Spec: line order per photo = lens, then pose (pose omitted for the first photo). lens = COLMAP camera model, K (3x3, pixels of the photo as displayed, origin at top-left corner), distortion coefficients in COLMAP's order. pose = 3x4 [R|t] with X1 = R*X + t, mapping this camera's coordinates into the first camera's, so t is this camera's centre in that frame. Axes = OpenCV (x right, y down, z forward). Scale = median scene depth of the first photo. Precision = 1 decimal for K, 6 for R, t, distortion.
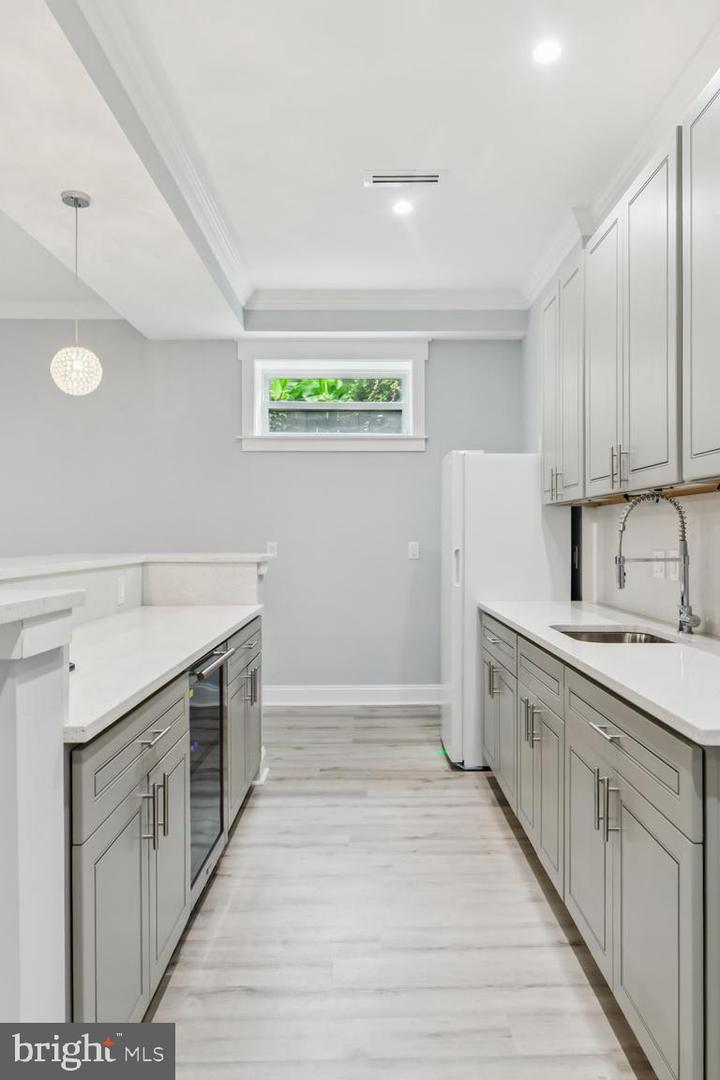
lens RADIAL K [[494.4, 0, 356.7], [0, 494.4, 532.6], [0, 0, 1]] dist [0.001579, -0.000474]
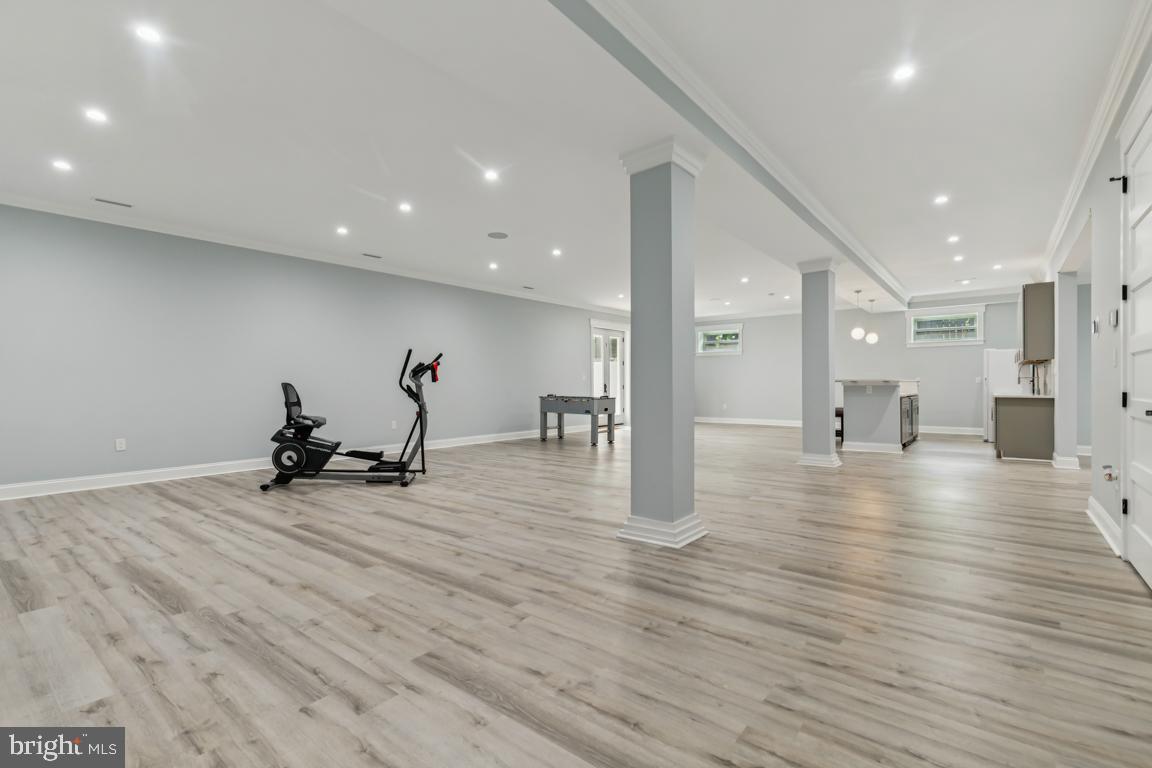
lens RADIAL K [[527.3, 0, 576.6], [0, 527.3, 383.2], [0, 0, 1]] dist [0.001579, -0.000474]
pose [[0.771376, -0.003238, -0.636371, 0.267740], [-0.001089, 0.999979, -0.006408, 0.074026], [0.636378, 0.005636, 0.771356, -2.850975]]
